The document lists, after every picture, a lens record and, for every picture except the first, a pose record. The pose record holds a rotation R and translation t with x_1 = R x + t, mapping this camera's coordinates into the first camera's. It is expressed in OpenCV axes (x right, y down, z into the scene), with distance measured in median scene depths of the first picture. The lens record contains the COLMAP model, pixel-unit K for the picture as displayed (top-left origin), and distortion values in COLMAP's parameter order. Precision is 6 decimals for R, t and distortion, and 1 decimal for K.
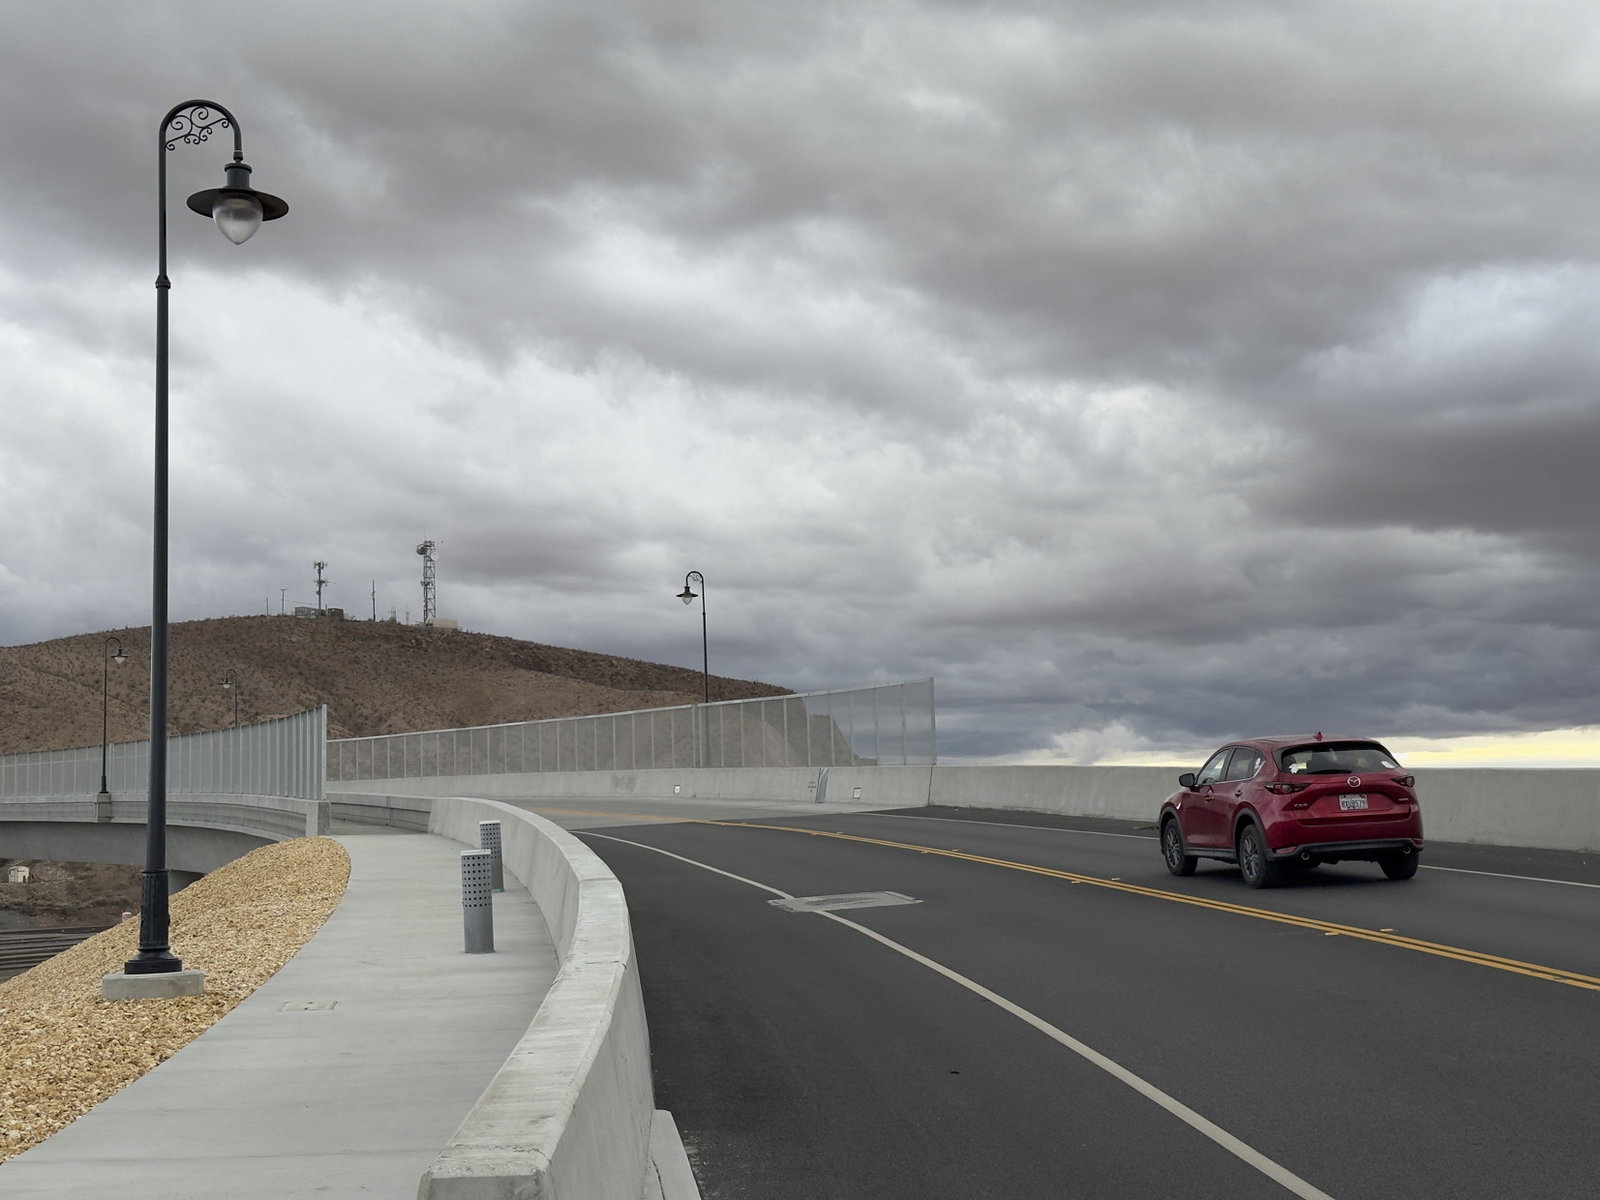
lens RADIAL K [[2250.6, 0, 795.9], [0, 2250.6, 630.2], [0, 0, 1]] dist [0.170557, -0.164945]
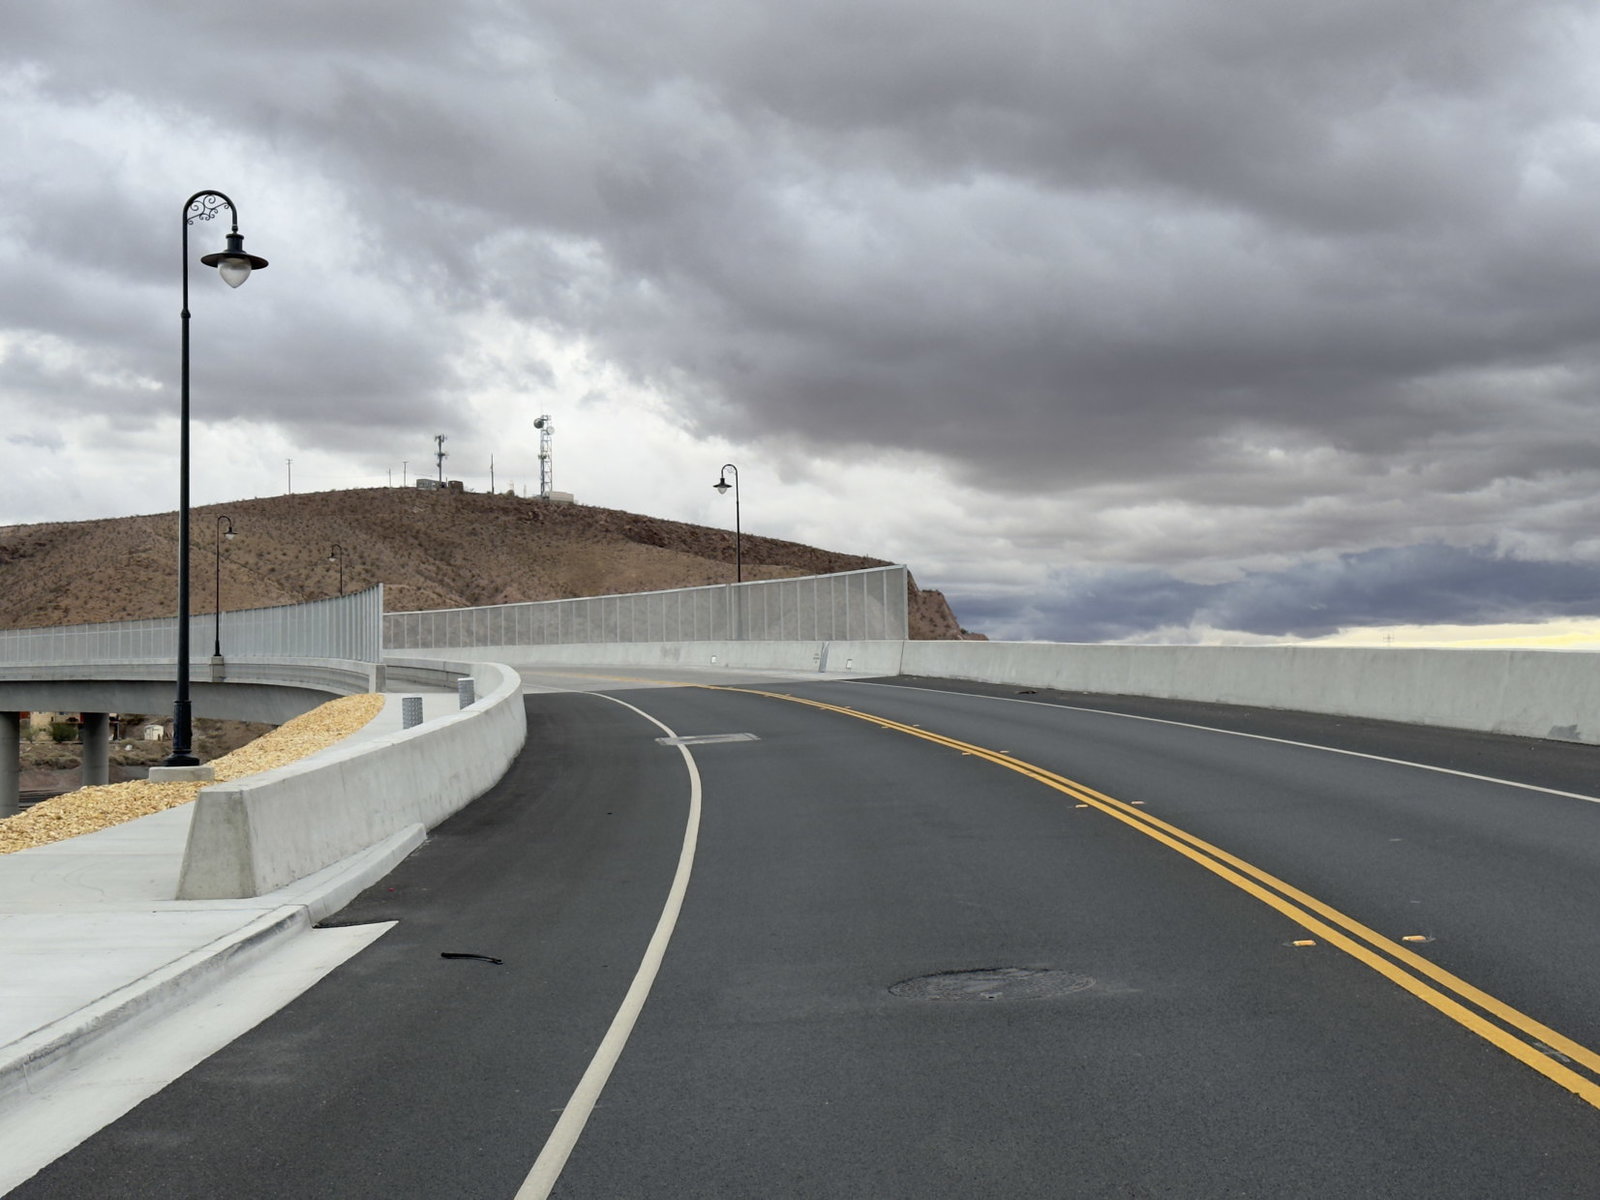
lens RADIAL K [[2250.6, 0, 795.9], [0, 2250.6, 630.2], [0, 0, 1]] dist [0.170557, -0.164945]
pose [[0.998524, 0.009931, -0.053403, 0.037448], [-0.006919, 0.998391, 0.056284, -0.005590], [0.053876, -0.055832, 0.996986, -0.088693]]
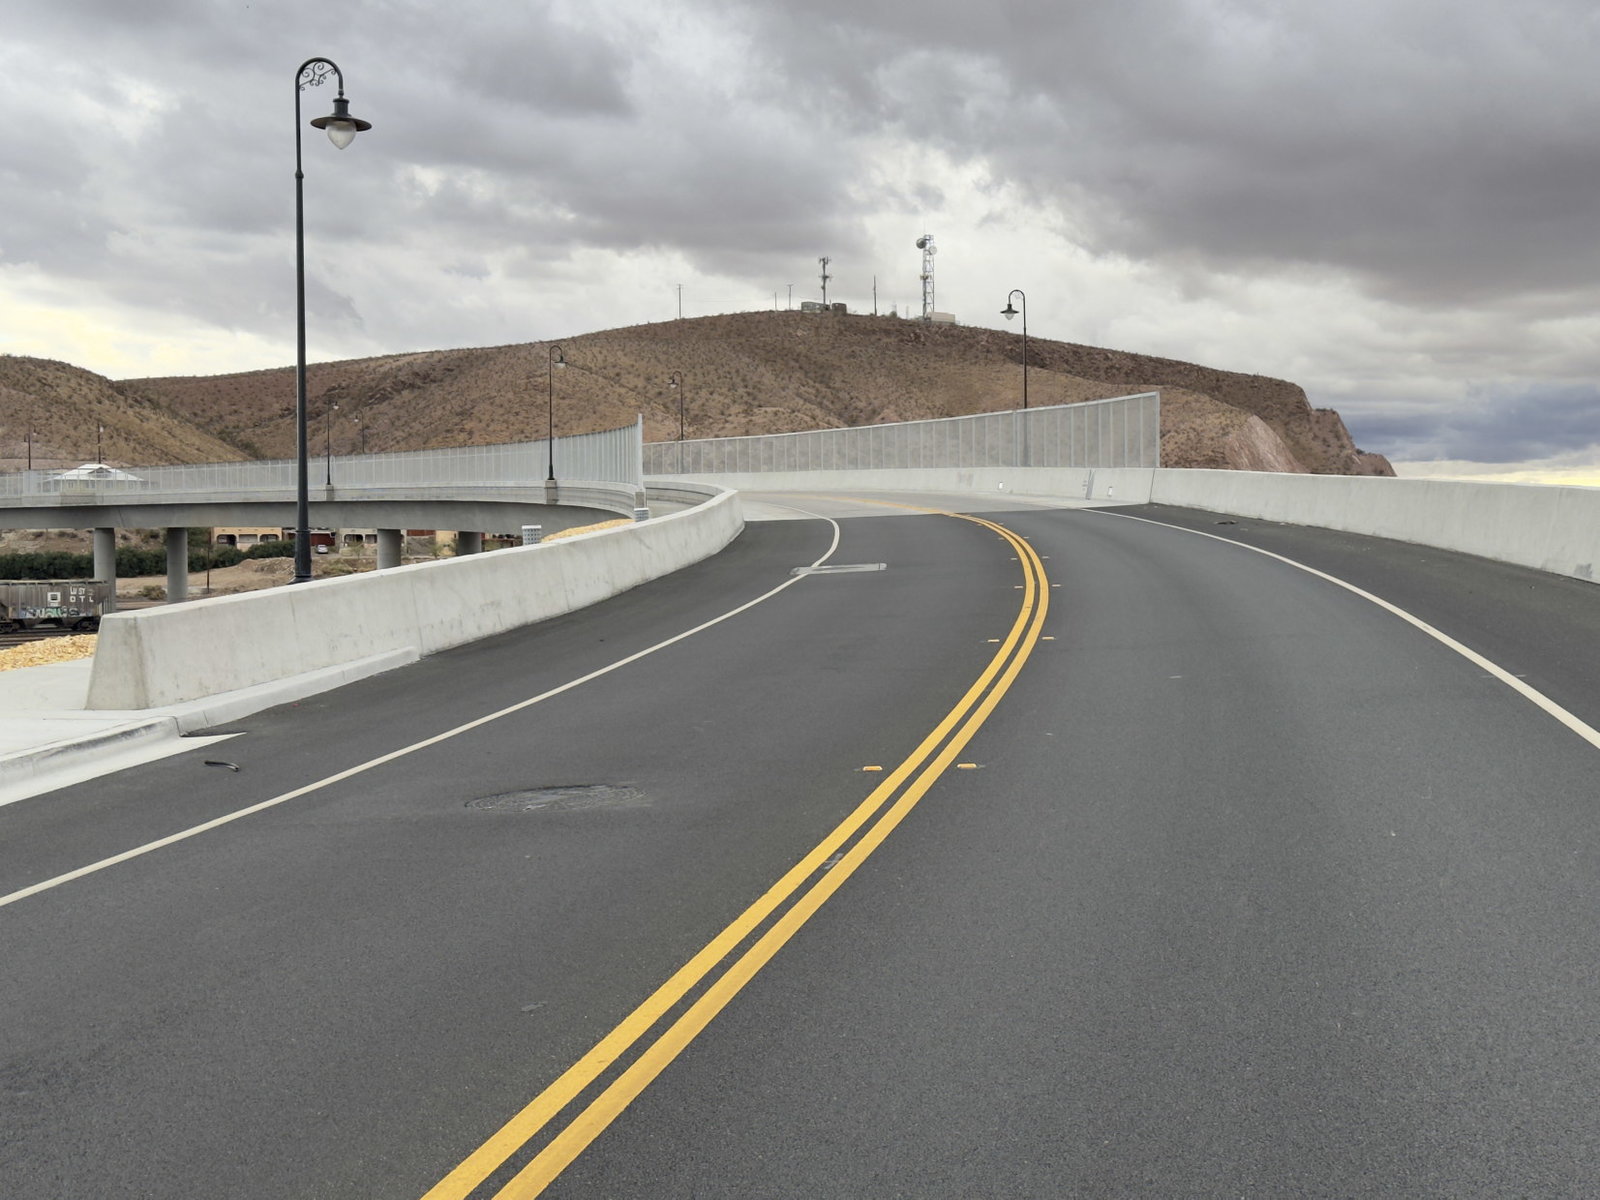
lens RADIAL K [[2246.6, 0, 778.3], [0, 2246.6, 605.9], [0, 0, 1]] dist [0.149704, -0.060641]
pose [[0.972369, 0.026491, -0.231941, 0.080233], [0.002802, 0.992145, 0.125061, -0.008547], [0.233432, -0.122255, 0.964657, -0.096188]]
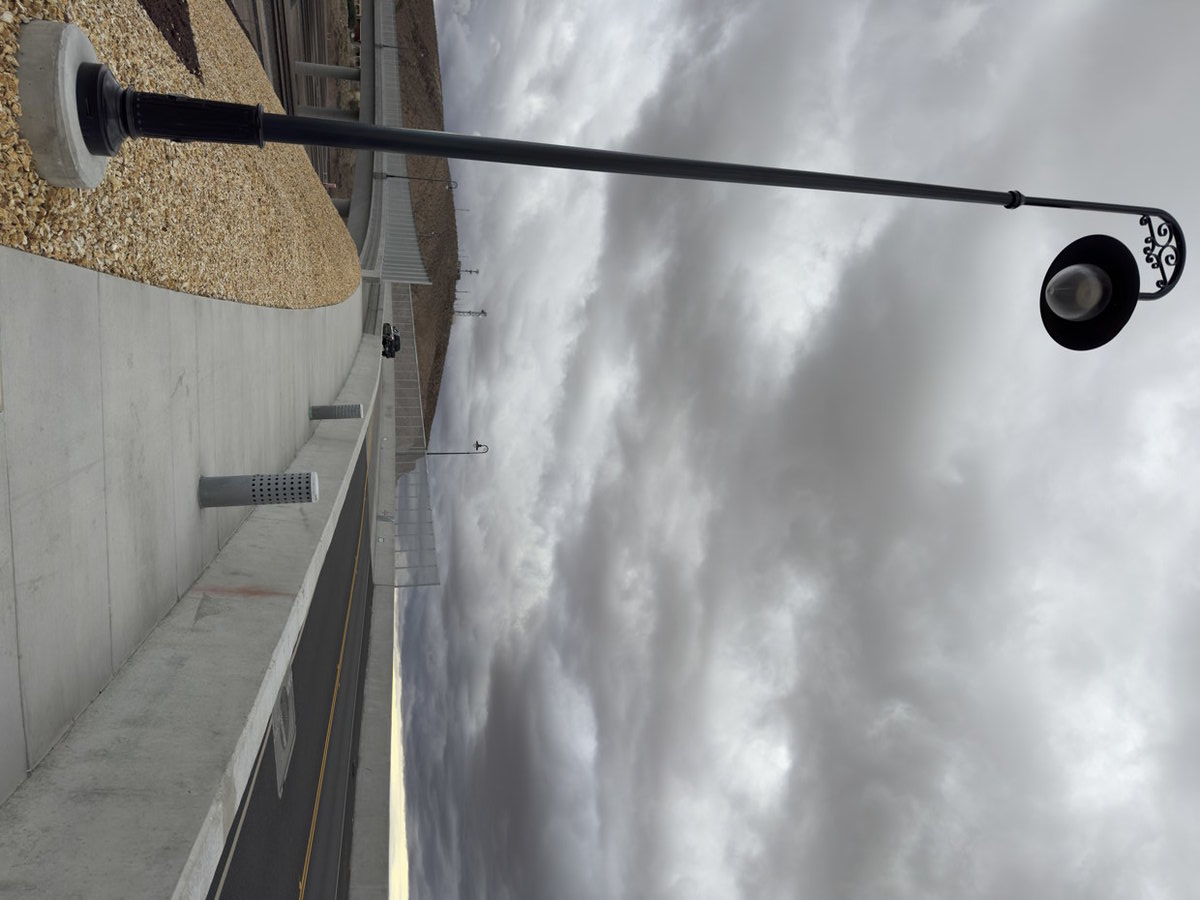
lens RADIAL K [[845.0, 0, 598.3], [0, 845.0, 457.2], [0, 0, 1]] dist [0.140050, -0.250471]
pose [[-0.015441, 0.999873, 0.004022, -0.032753], [-0.984729, -0.014509, -0.173488, 0.008792], [-0.173407, -0.006640, 0.984828, 0.129430]]
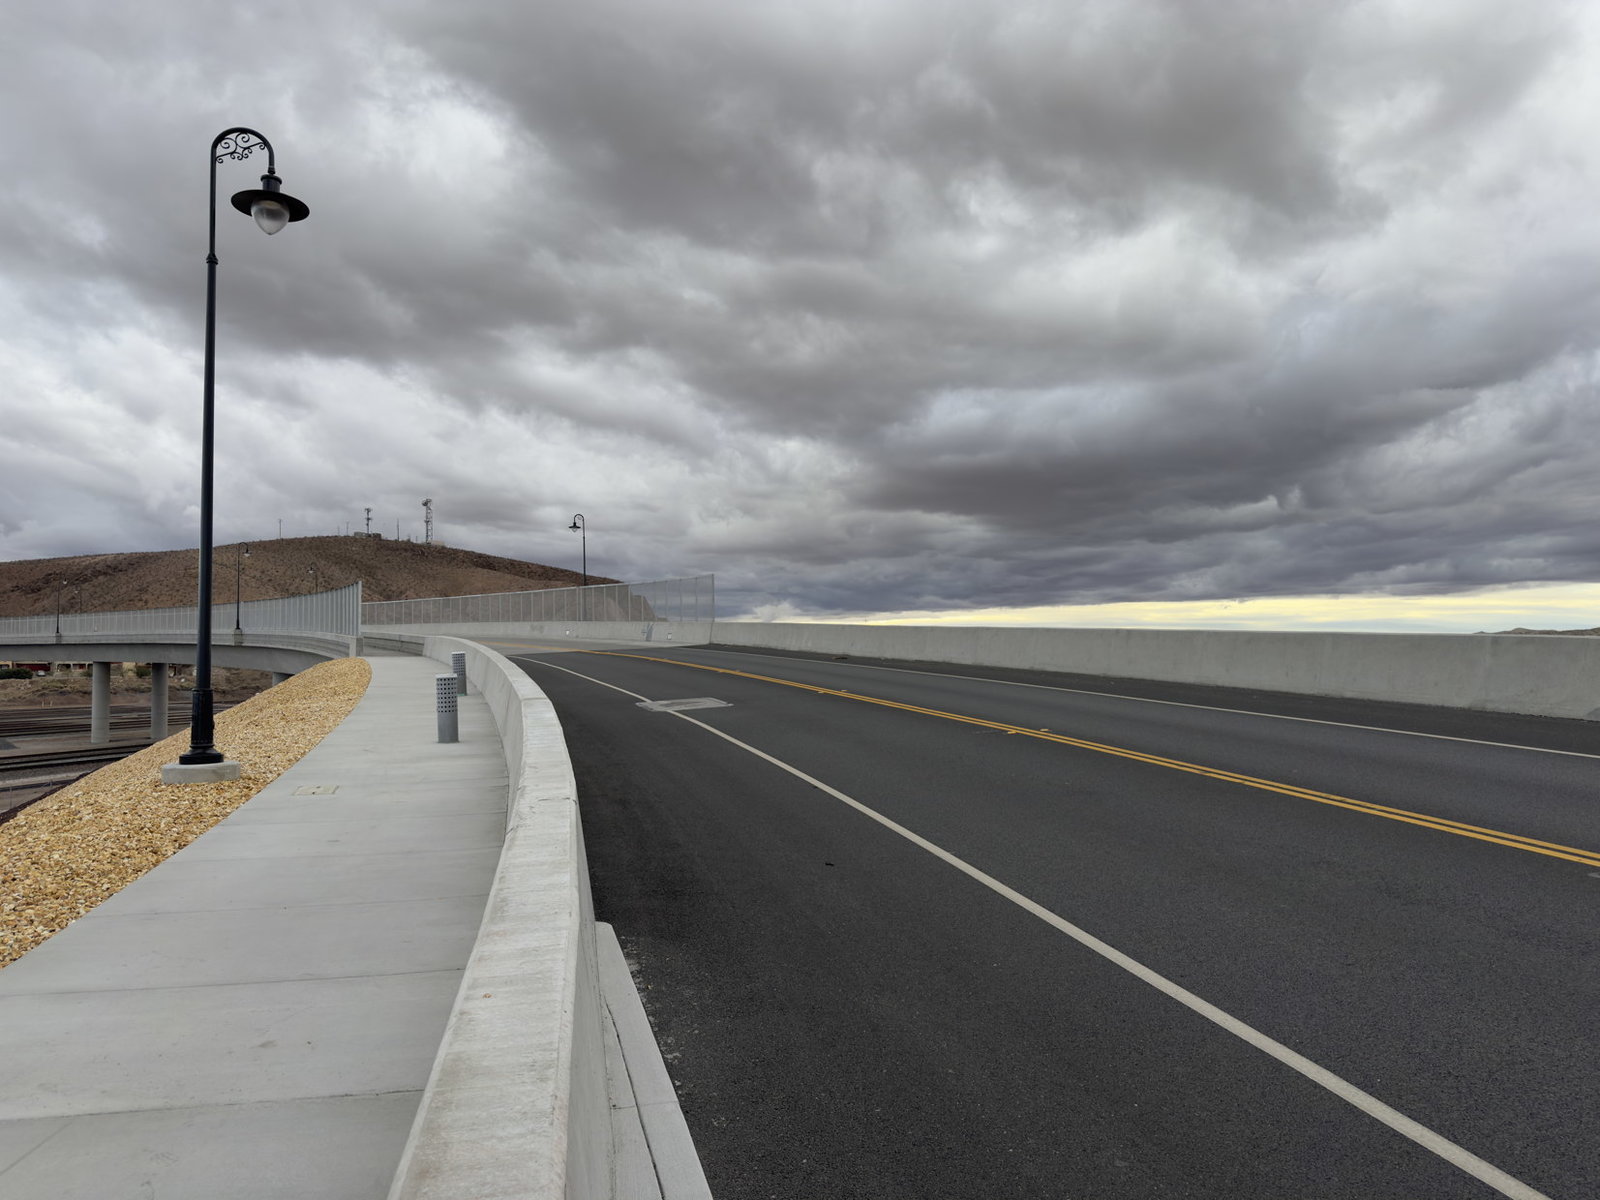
lens RADIAL K [[1111.5, 0, 865.7], [0, 1111.5, 614.2], [0, 0, 1]] dist [-0.001166, -0.042383]
pose [[0.977032, 0.016510, 0.212450, -0.005767], [-0.027657, 0.998386, 0.049607, 0.002817], [-0.211288, -0.054343, 0.975912, 0.048395]]
